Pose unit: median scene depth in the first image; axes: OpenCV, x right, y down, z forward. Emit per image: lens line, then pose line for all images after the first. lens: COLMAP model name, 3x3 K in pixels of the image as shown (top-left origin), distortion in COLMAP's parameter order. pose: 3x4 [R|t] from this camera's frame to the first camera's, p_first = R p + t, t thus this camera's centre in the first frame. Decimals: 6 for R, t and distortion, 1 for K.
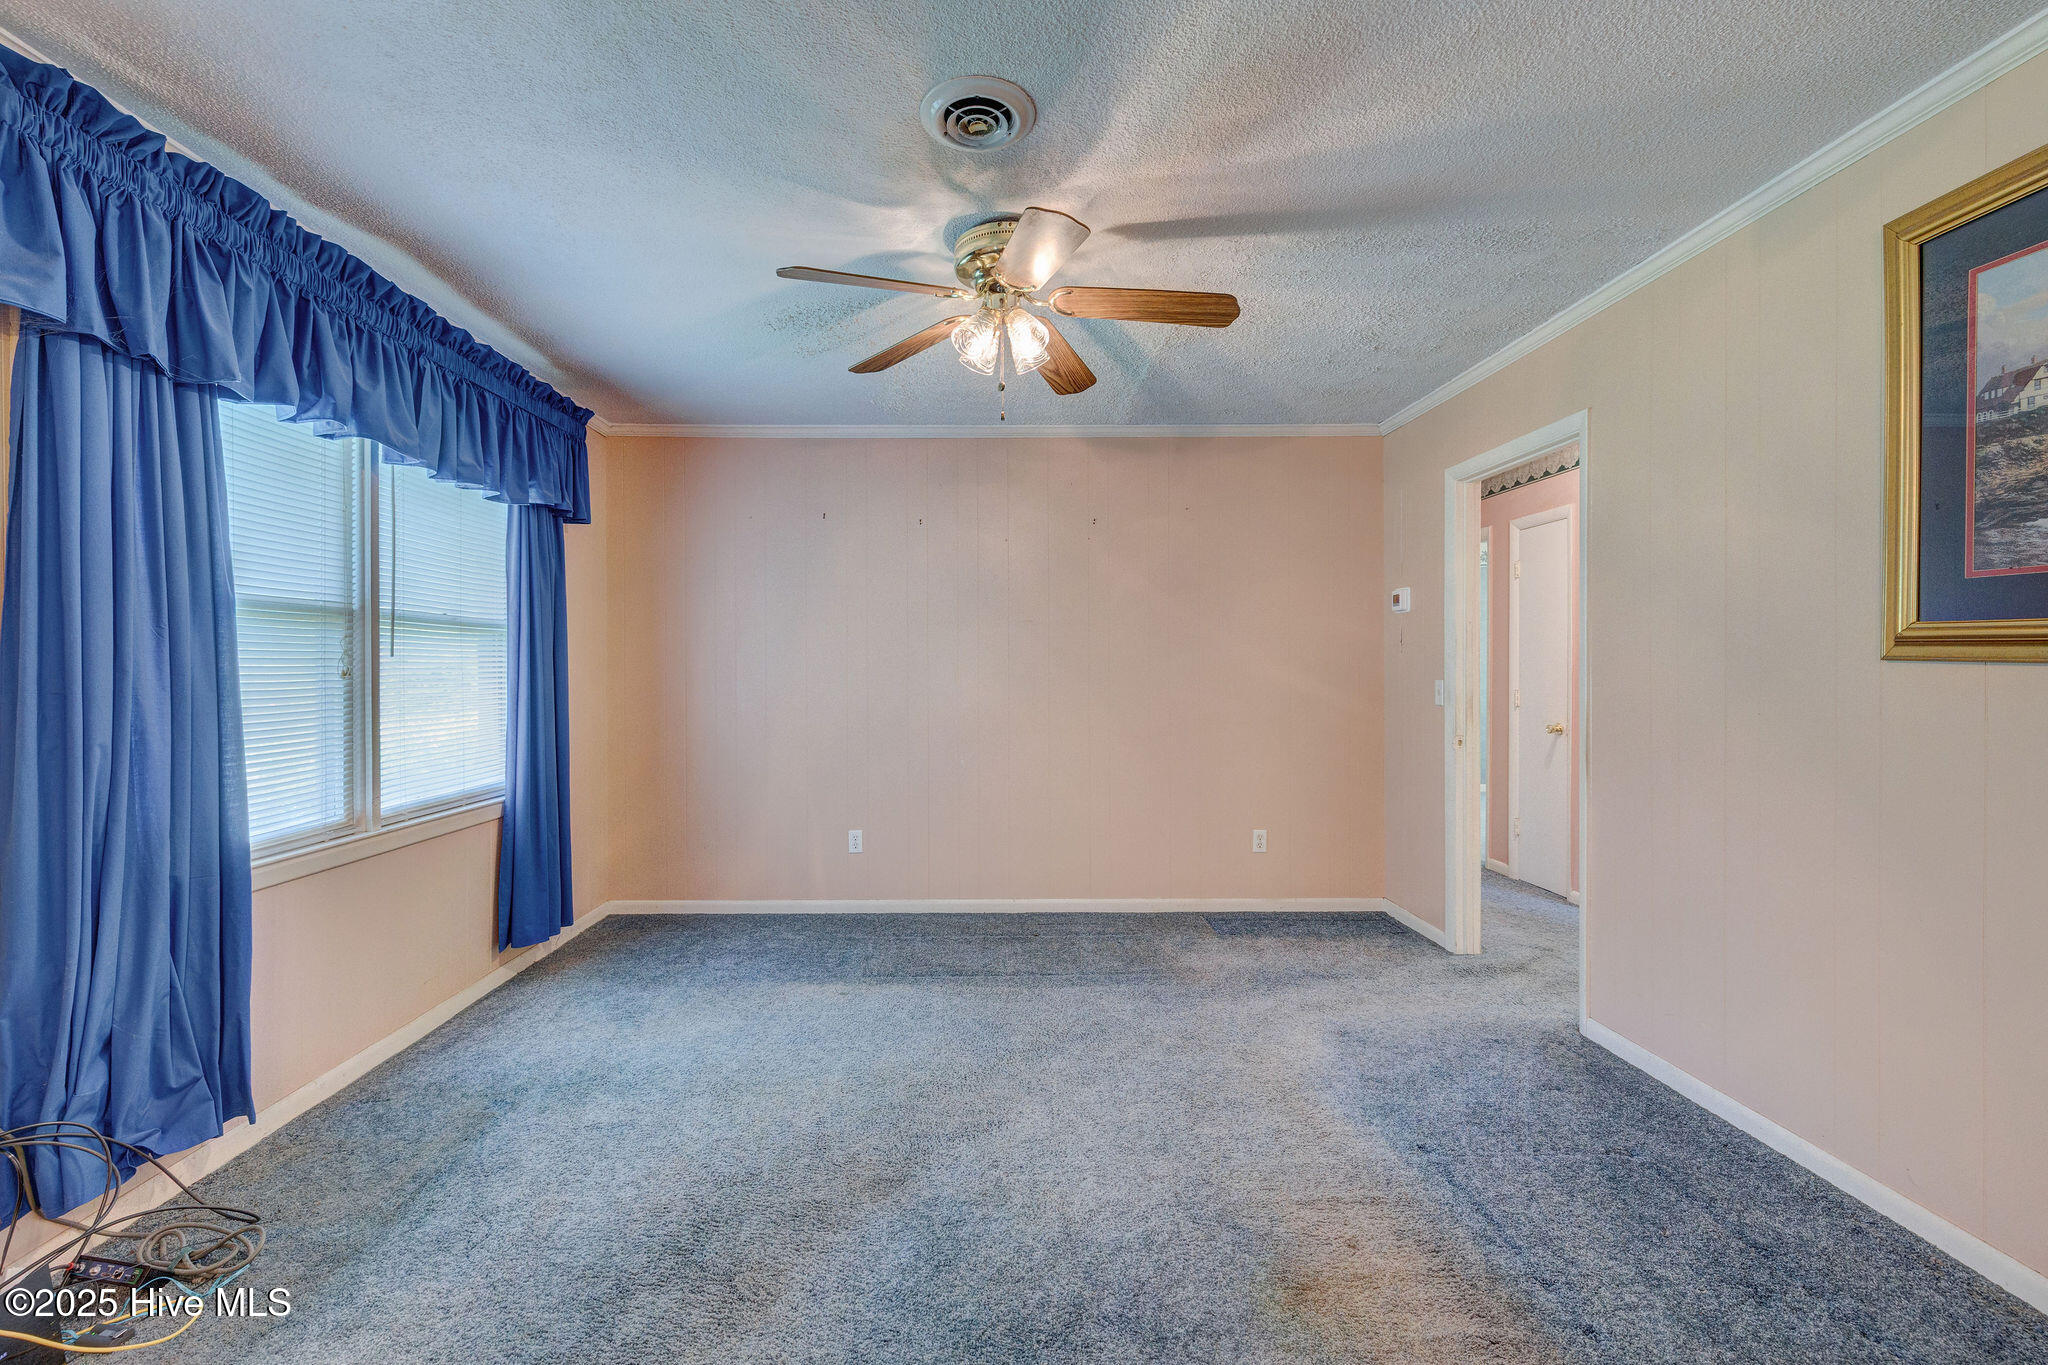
lens RADIAL K [[865.4, 0, 992.5], [0, 865.4, 668.4], [0, 0, 1]] dist [0.001168, 0.000845]
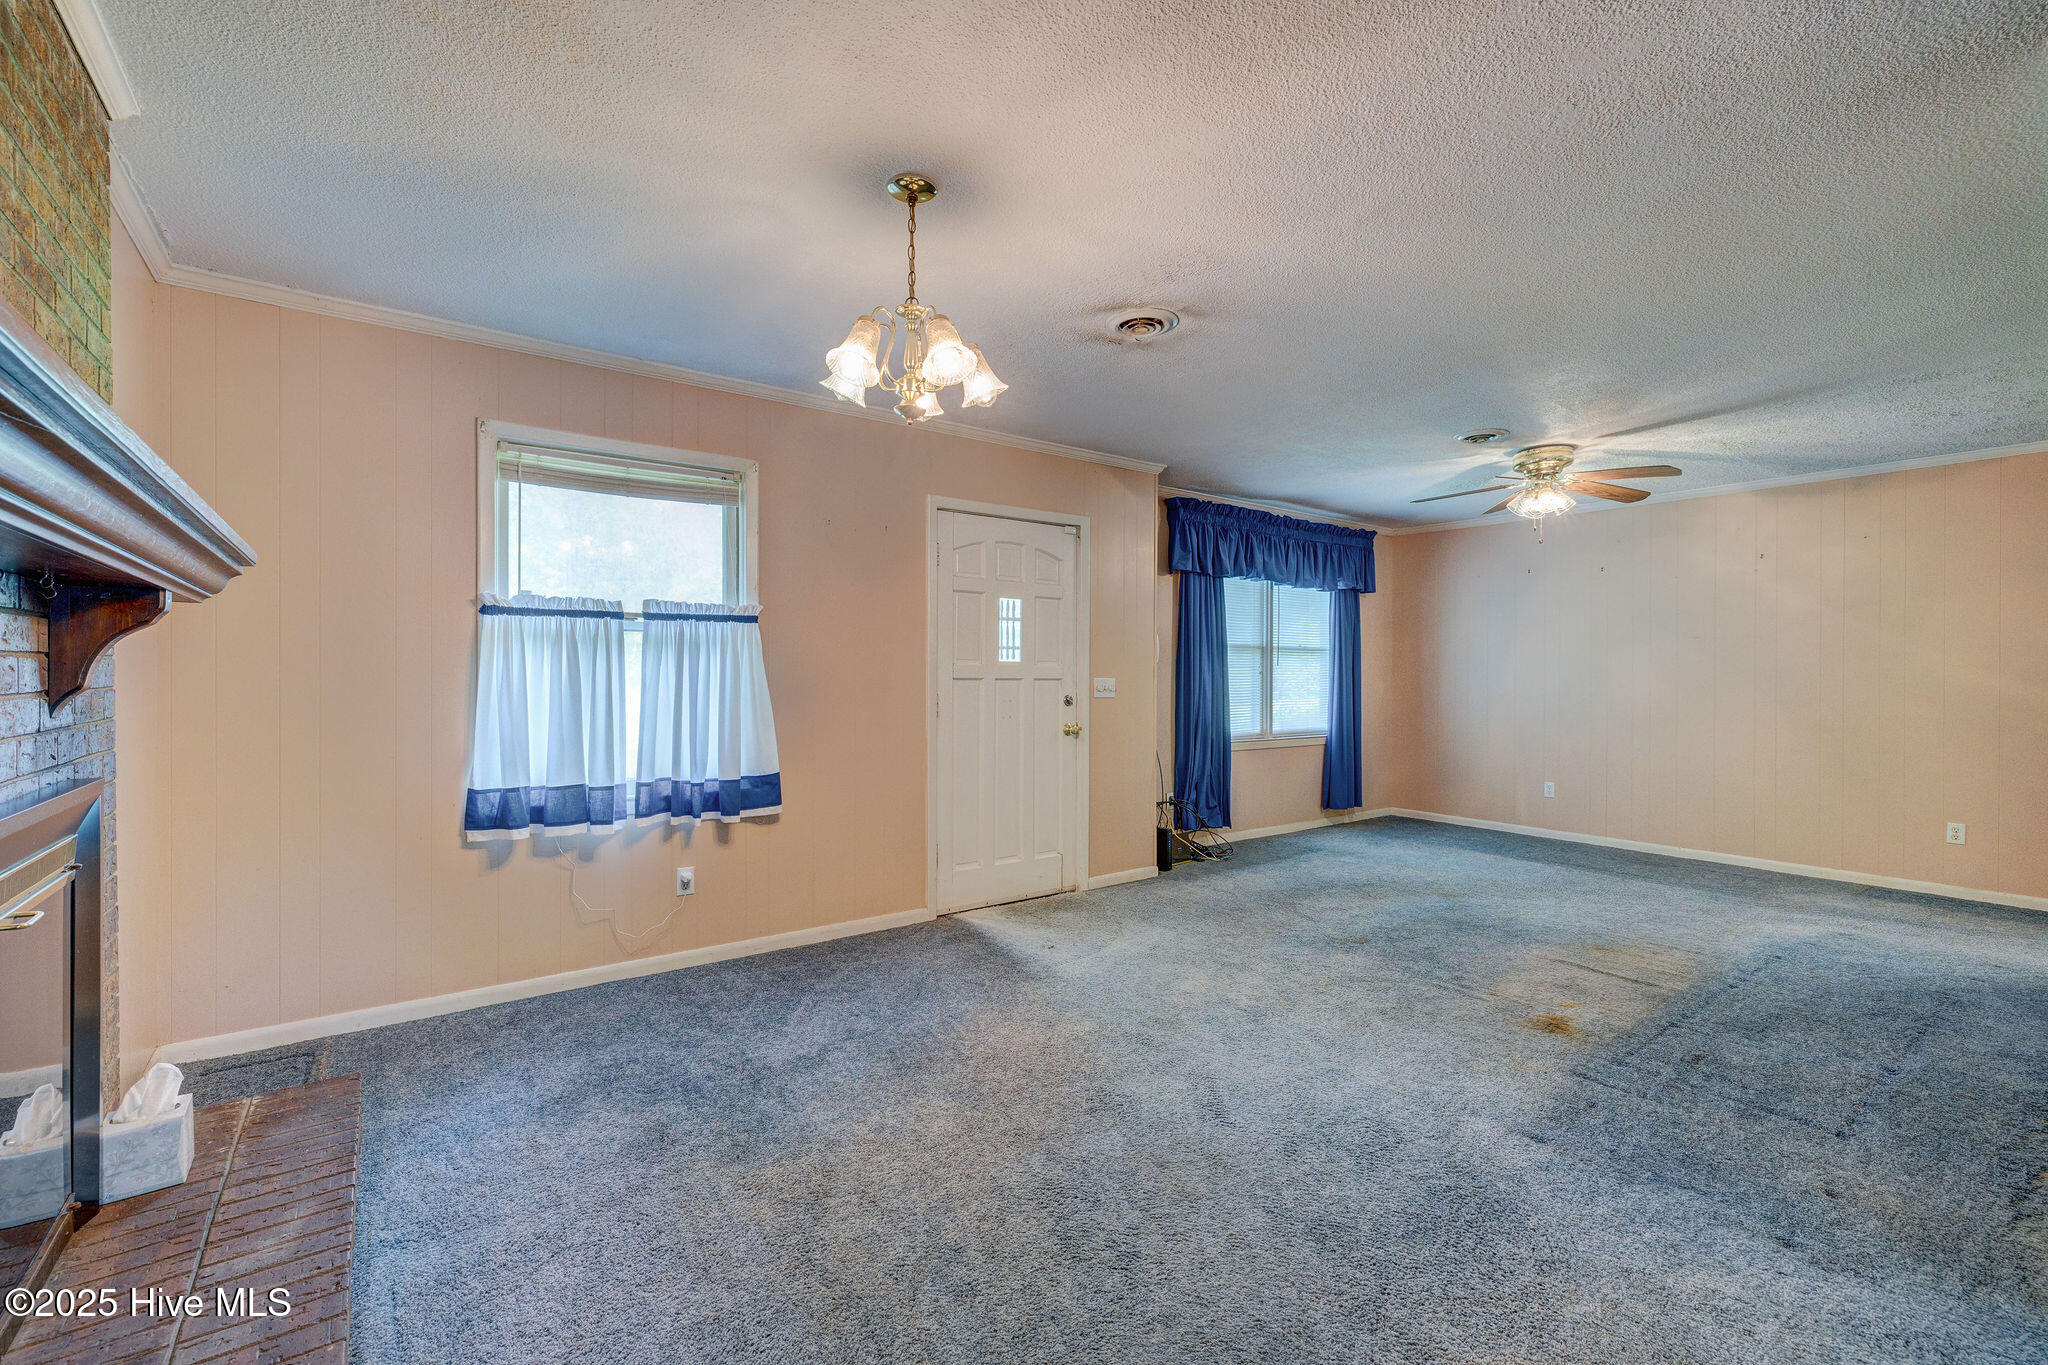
lens RADIAL K [[865.4, 0, 1004.3], [0, 865.4, 673.1], [0, 0, 1]] dist [0.001168, 0.000845]
pose [[0.578730, 0.007272, -0.815487, 0.760220], [-0.007266, 0.999967, 0.003761, 0.002776], [0.815487, 0.003749, 0.578763, -0.925203]]
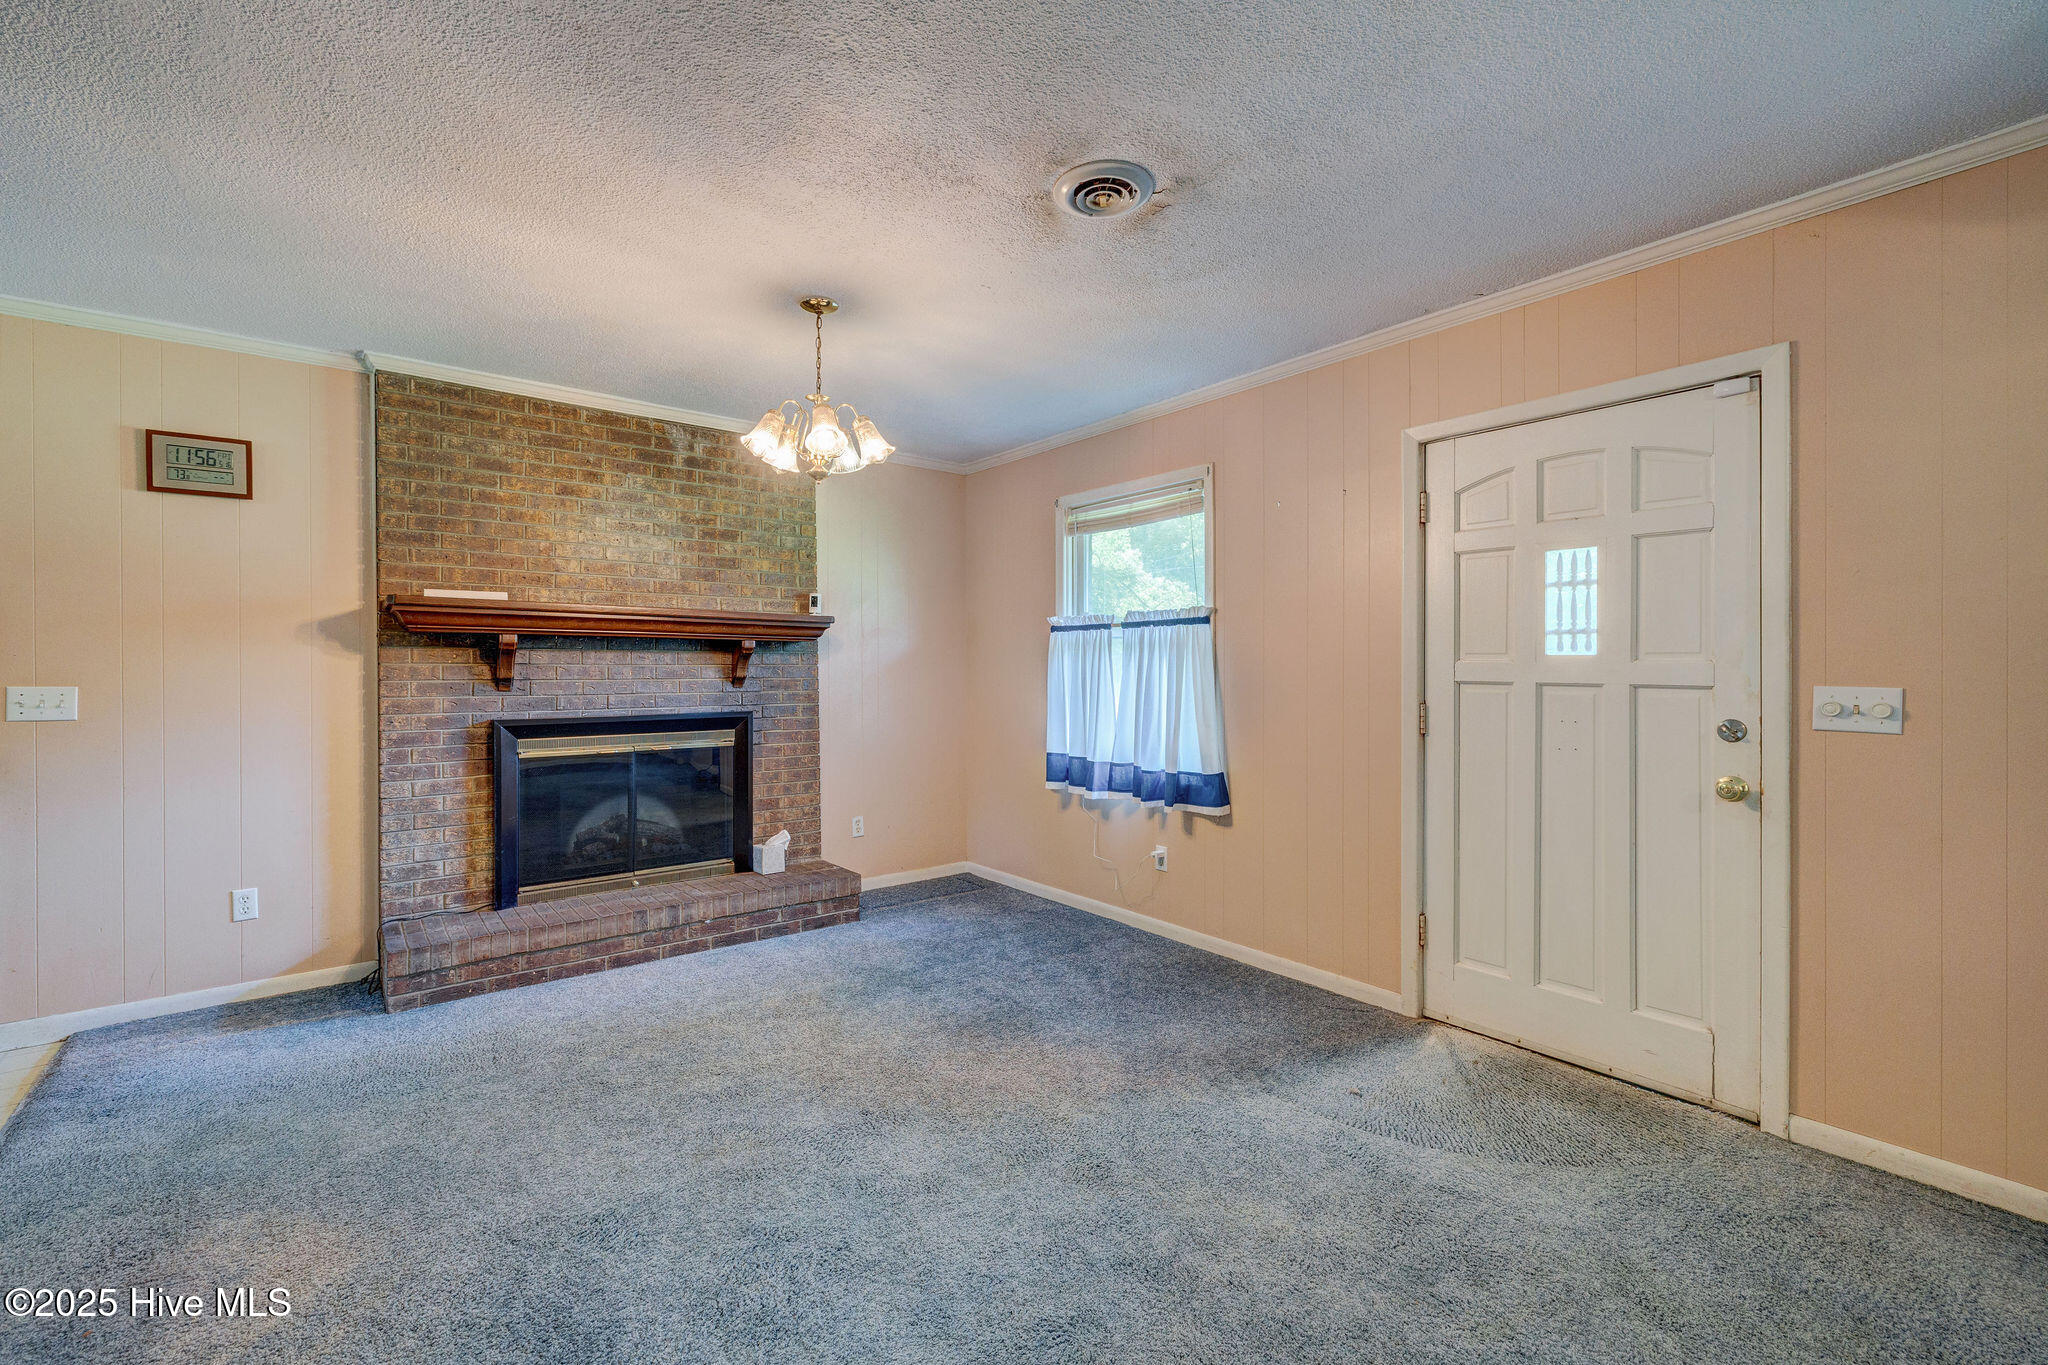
lens RADIAL K [[865.4, 0, 1011.1], [0, 865.4, 668.1], [0, 0, 1]] dist [0.001168, 0.000845]
pose [[-0.791547, 0.003870, -0.611096, 0.526012], [0.001217, 0.999988, 0.004757, -0.003777], [0.611107, 0.003022, -0.791542, 0.373502]]
